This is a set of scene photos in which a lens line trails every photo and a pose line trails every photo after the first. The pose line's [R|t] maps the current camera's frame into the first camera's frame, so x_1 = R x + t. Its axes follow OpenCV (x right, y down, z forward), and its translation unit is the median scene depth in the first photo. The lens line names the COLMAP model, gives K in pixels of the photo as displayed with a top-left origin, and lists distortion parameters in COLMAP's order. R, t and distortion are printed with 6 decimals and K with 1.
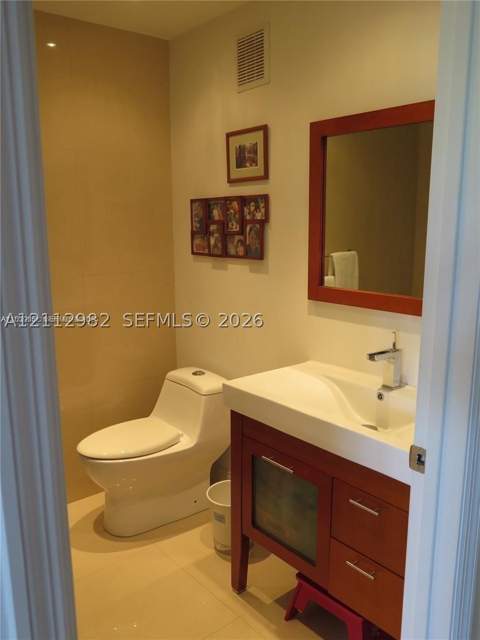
lens RADIAL K [[520.9, 0, 240.0], [0, 520.9, 320.0], [0, 0, 1]] dist [0.001924, -0.001885]
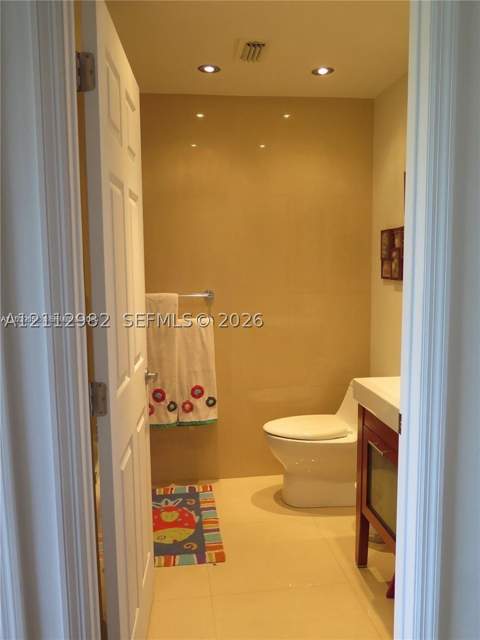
lens RADIAL K [[520.9, 0, 240.0], [0, 520.9, 320.0], [0, 0, 1]] dist [0.001924, -0.001885]
pose [[0.846222, 0.056076, -0.529872, 0.272747], [-0.092206, 0.994855, -0.041971, 0.042611], [0.524792, 0.084374, 0.847039, -0.119885]]
